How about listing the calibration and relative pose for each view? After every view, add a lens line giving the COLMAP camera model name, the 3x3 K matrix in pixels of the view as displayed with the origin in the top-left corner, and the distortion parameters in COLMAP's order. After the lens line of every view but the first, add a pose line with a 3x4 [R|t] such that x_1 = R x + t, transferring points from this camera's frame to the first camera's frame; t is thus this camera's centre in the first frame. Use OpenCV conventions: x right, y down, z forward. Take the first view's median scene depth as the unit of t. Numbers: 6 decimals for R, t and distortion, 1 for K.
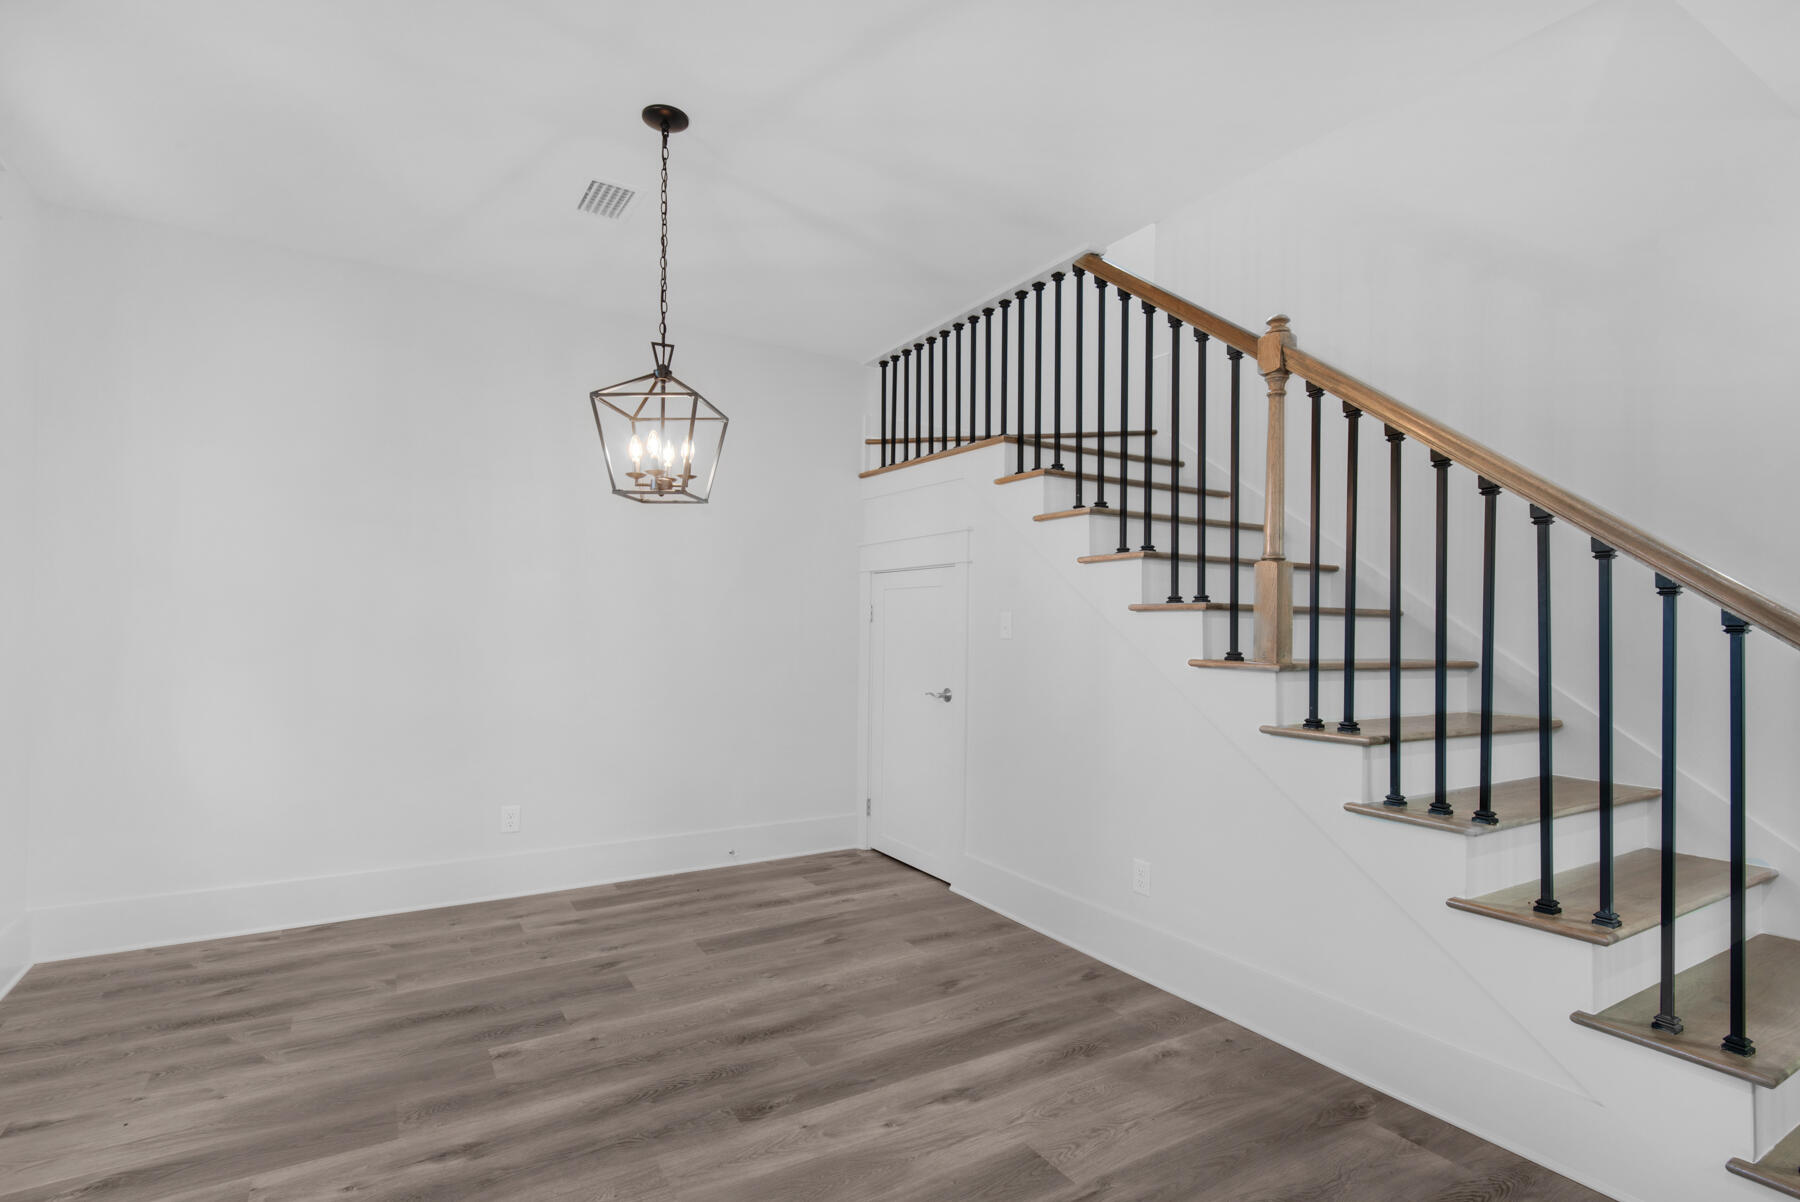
lens RADIAL K [[820.0, 0, 941.4], [0, 820.0, 620.8], [0, 0, 1]] dist [0.010824, -0.008915]
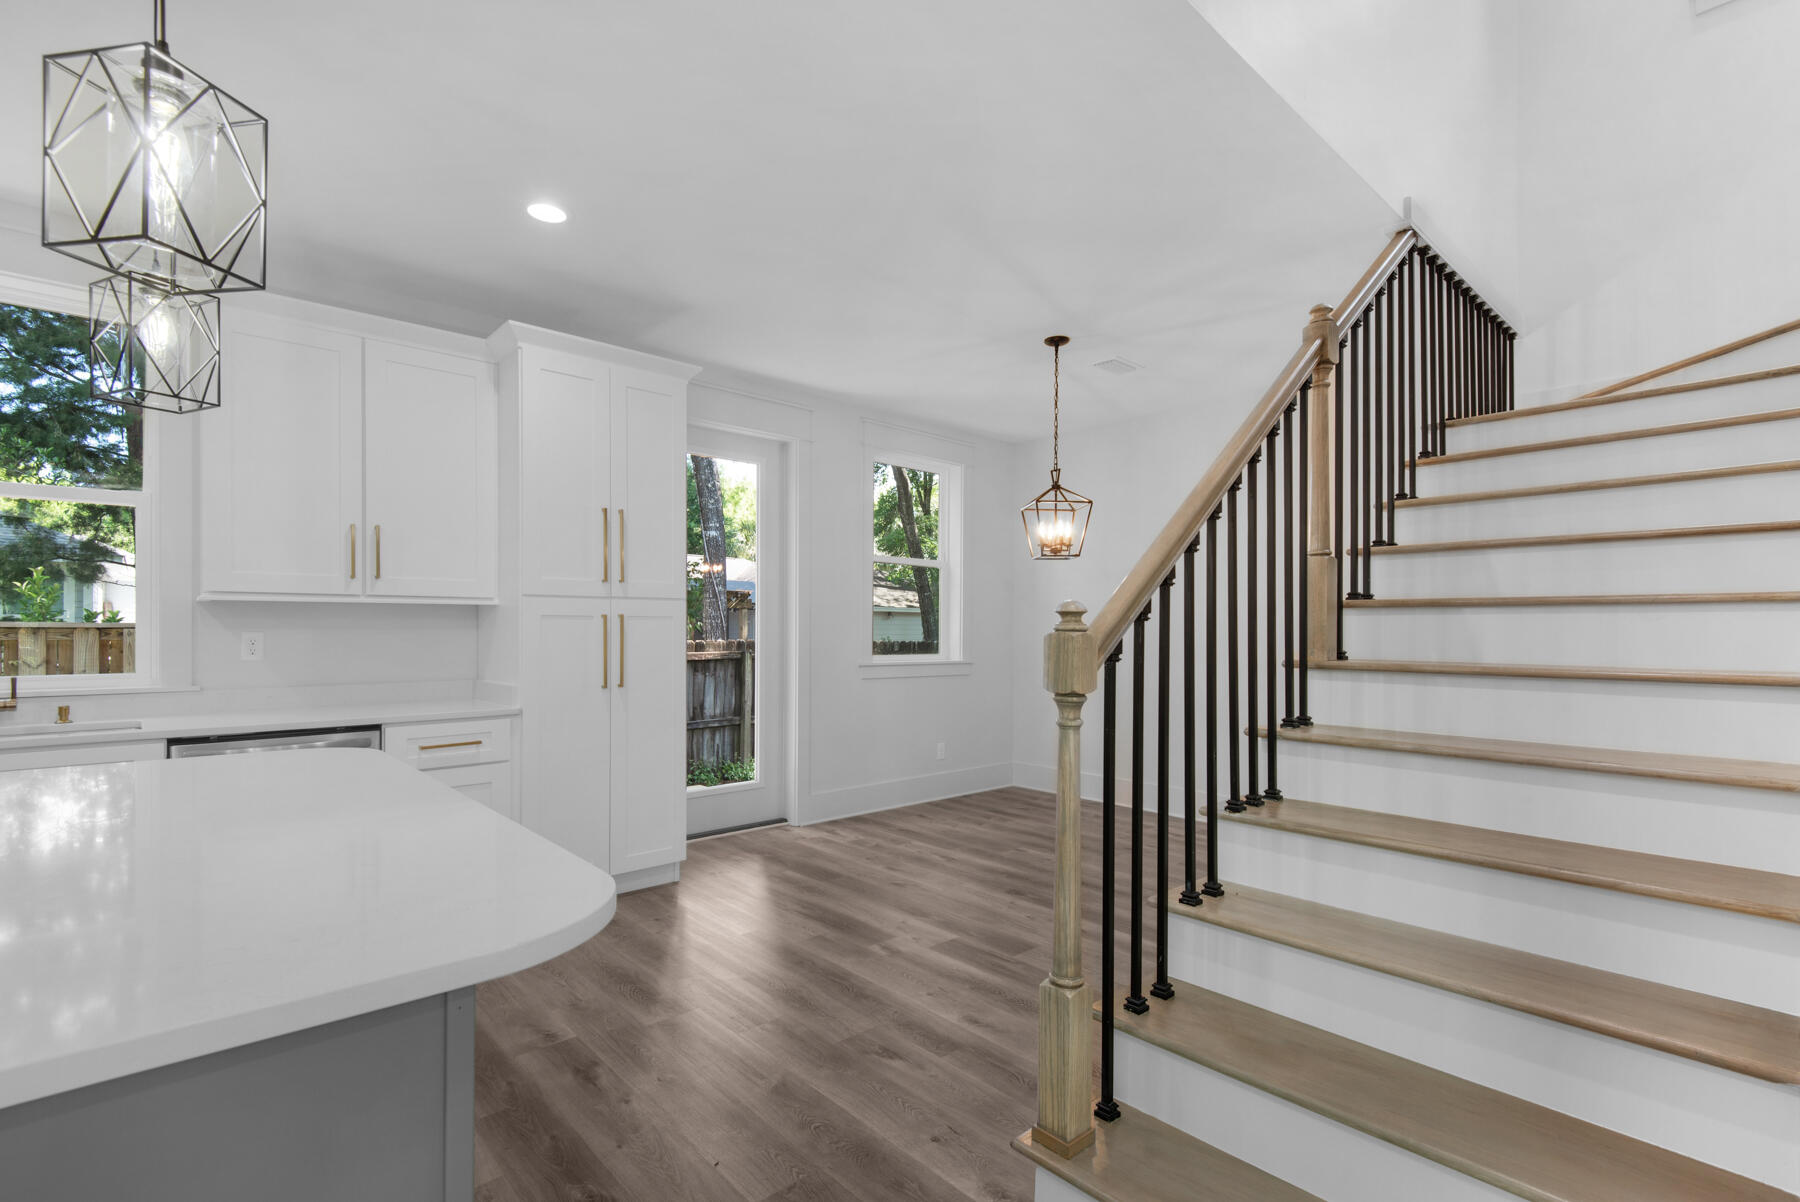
lens RADIAL K [[820.0, 0, 902.4], [0, 820.0, 620.0], [0, 0, 1]] dist [0.010824, -0.008915]
pose [[0.149557, -0.028617, -0.988339, 1.437655], [0.002973, 0.999590, -0.028493, 0.034823], [0.988749, 0.001323, 0.149580, 0.448279]]
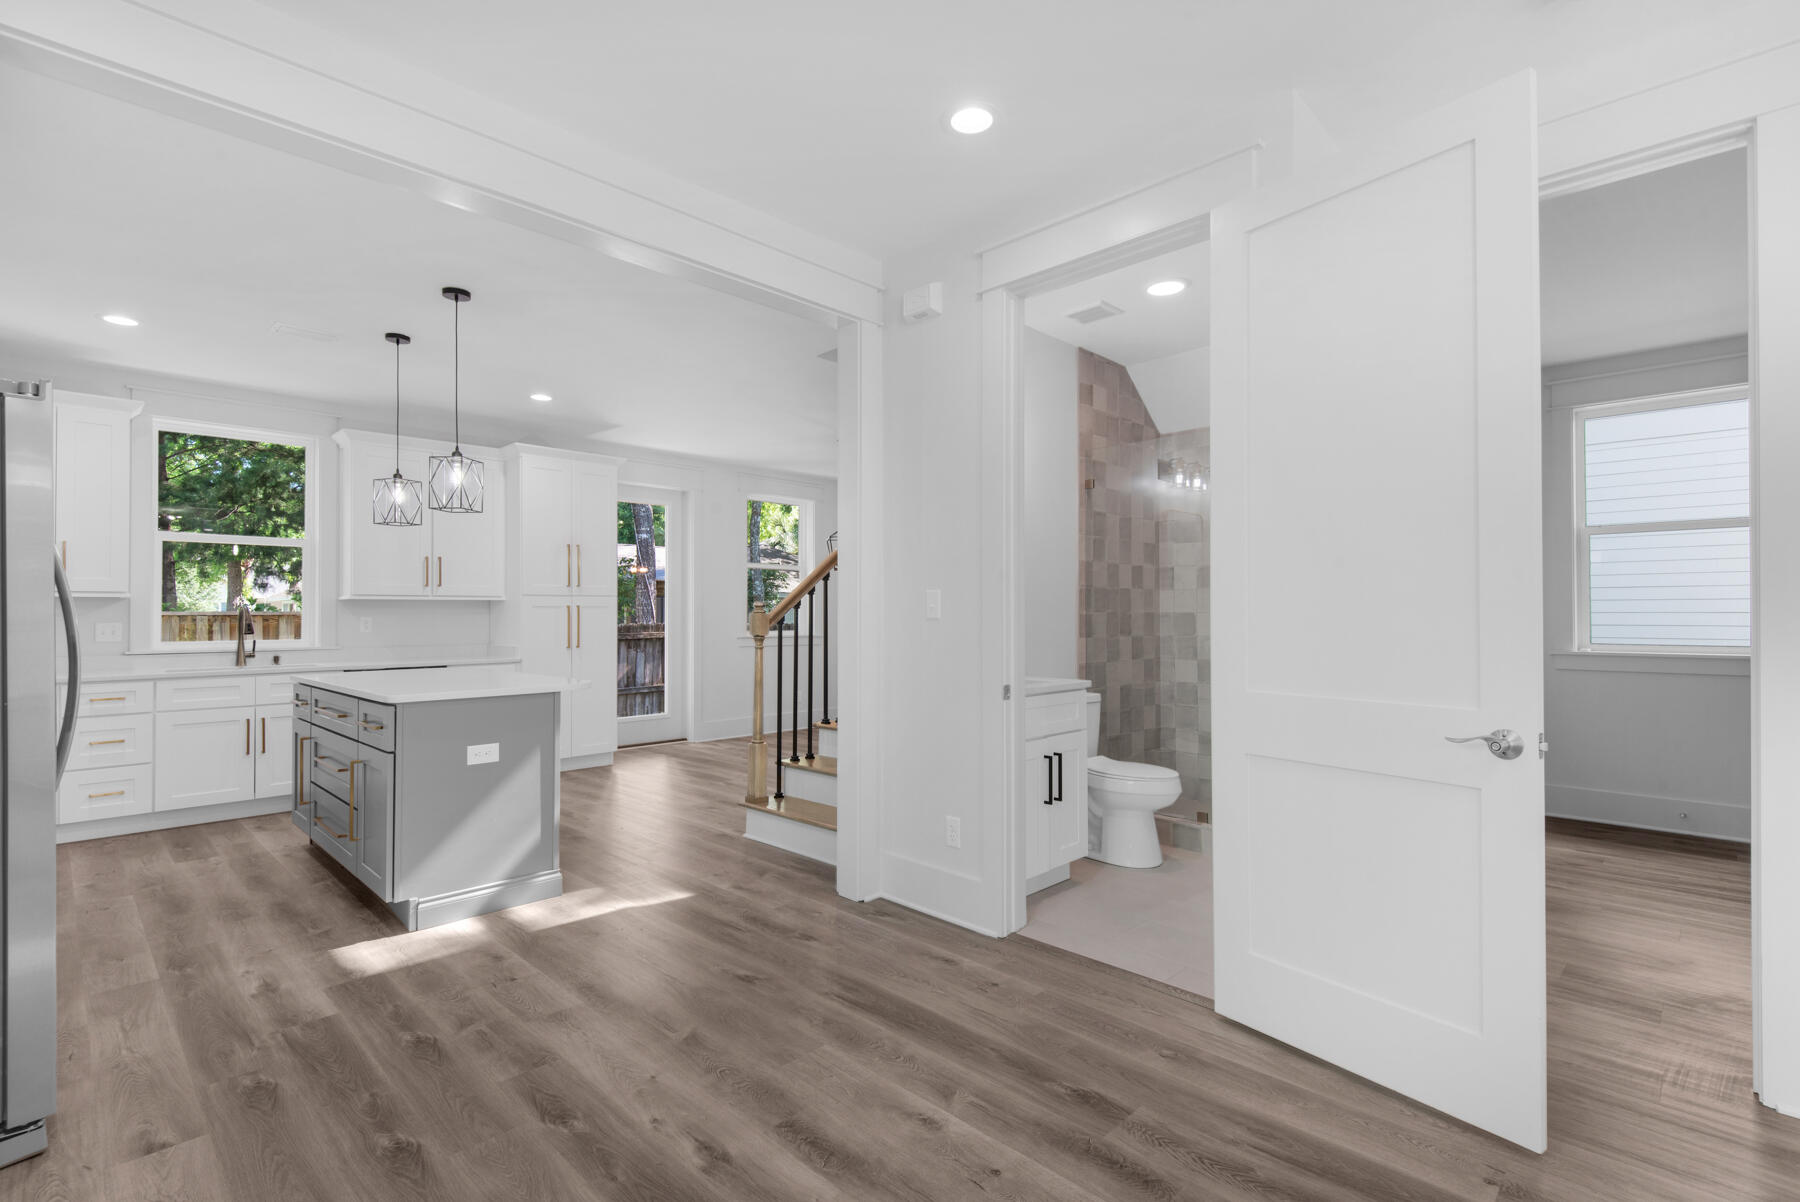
lens RADIAL K [[820.0, 0, 904.3], [0, 820.0, 605.4], [0, 0, 1]] dist [0.010824, -0.008915]
pose [[0.217922, -0.029262, -0.975527, 2.672986], [0.008303, 0.999570, -0.028128, 0.063203], [0.975931, -0.001970, 0.218071, 0.608409]]
